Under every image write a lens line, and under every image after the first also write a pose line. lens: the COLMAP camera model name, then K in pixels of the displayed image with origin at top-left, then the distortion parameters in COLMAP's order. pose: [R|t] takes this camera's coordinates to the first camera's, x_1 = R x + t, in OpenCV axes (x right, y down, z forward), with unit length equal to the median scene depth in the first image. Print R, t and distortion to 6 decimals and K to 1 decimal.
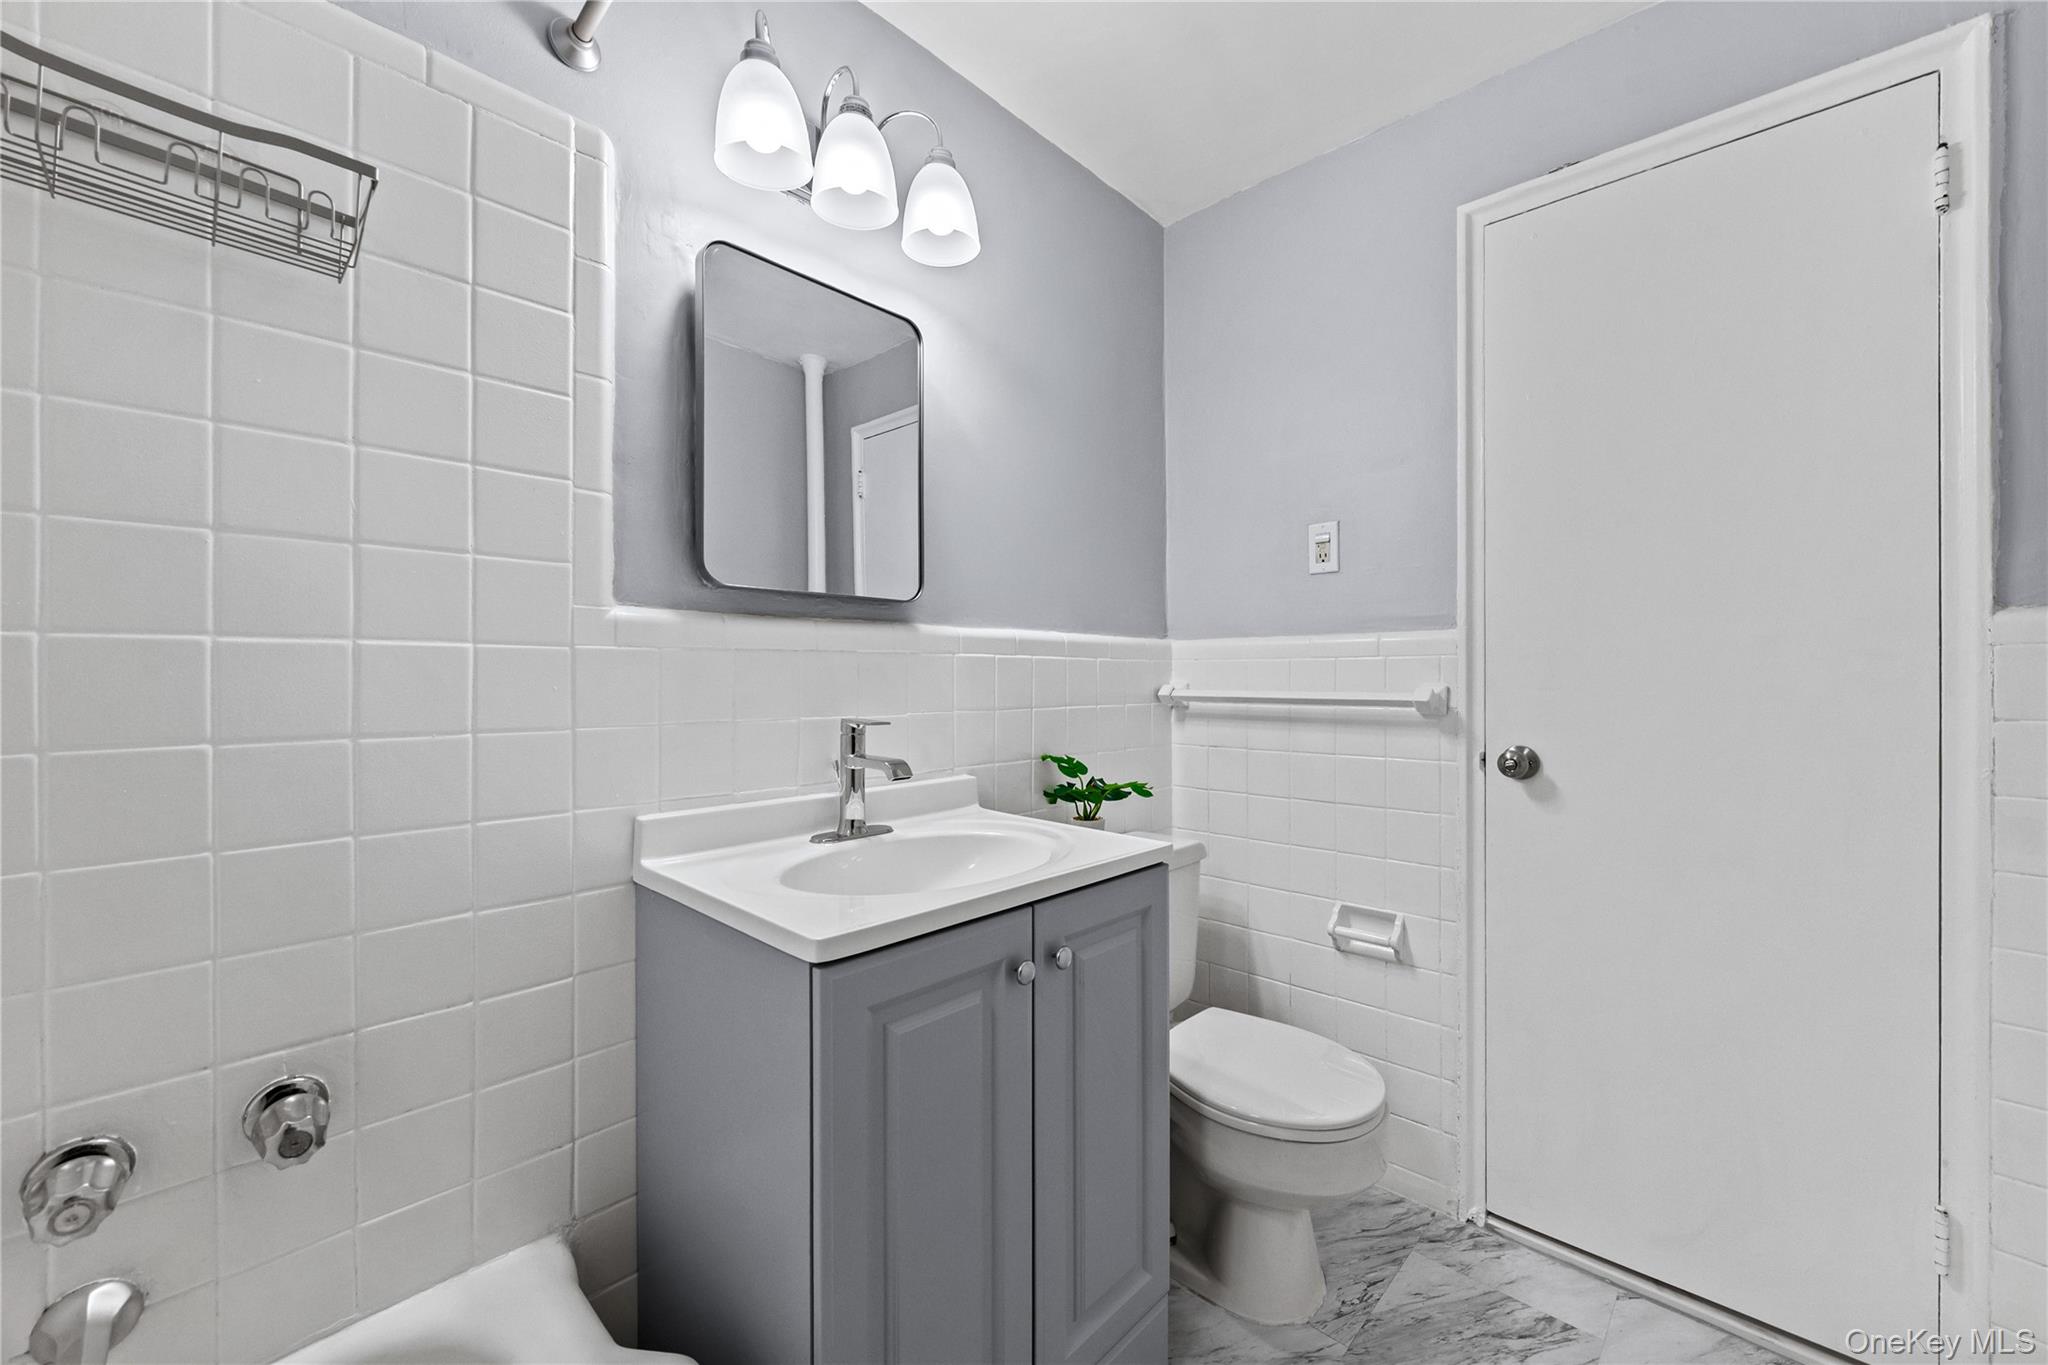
lens RADIAL K [[854.1, 0, 1026.0], [0, 854.1, 691.1], [0, 0, 1]] dist [-0.003103, -0.000306]
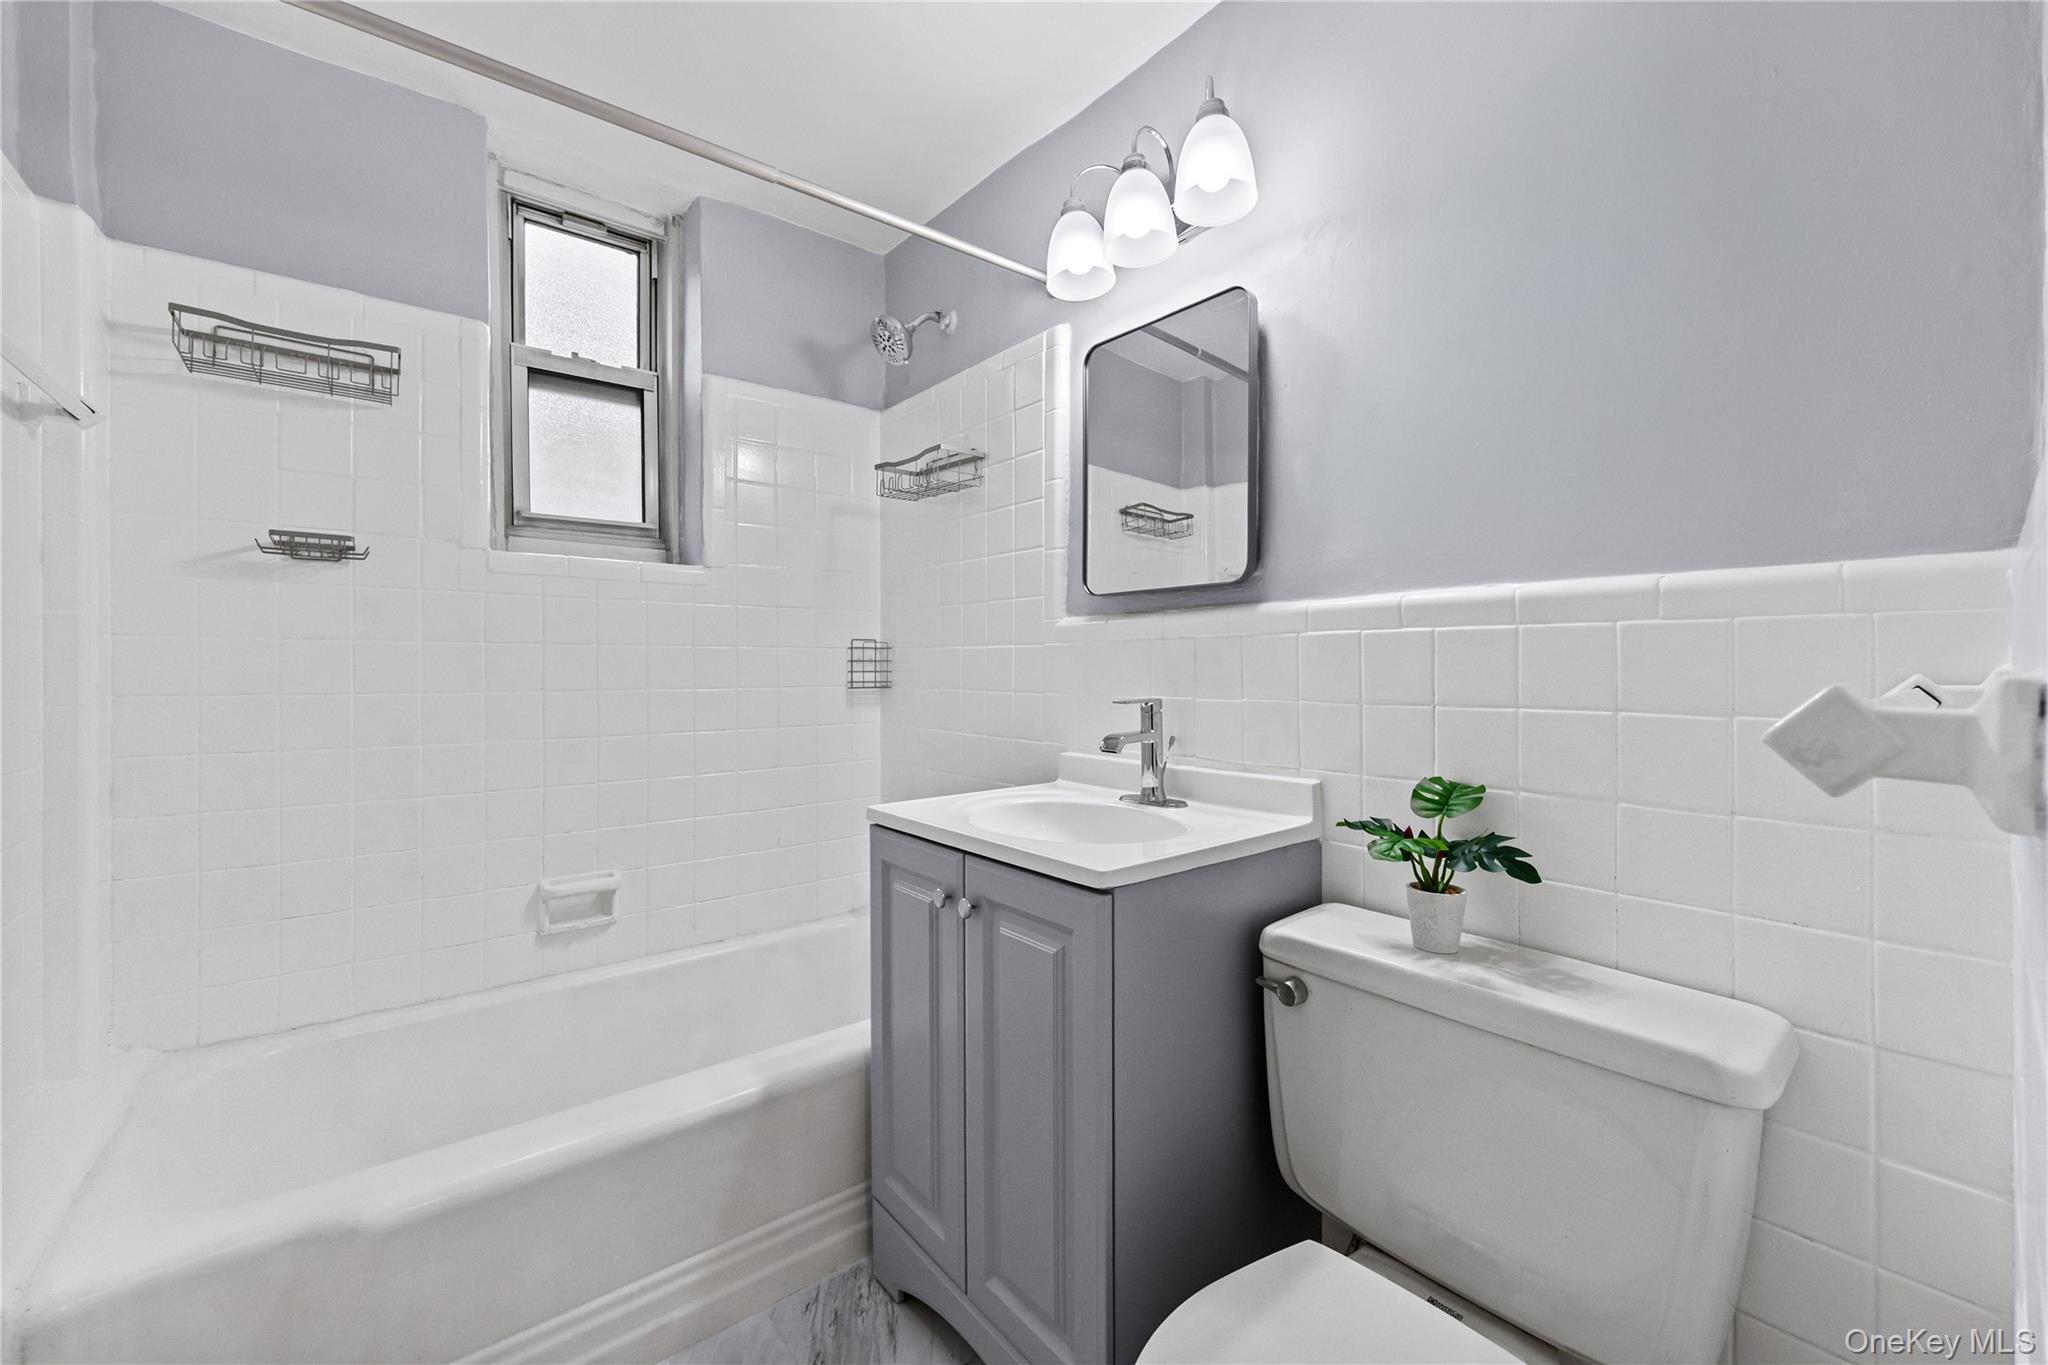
lens RADIAL K [[818.5, 0, 1022.6], [0, 818.5, 670.4], [0, 0, 1]] dist [-0.000892, 0.000023]
pose [[-0.120525, 0.005338, -0.992696, 0.994841], [-0.006220, 0.999962, 0.006133, -0.010943], [0.992691, 0.006913, -0.120487, 1.068752]]
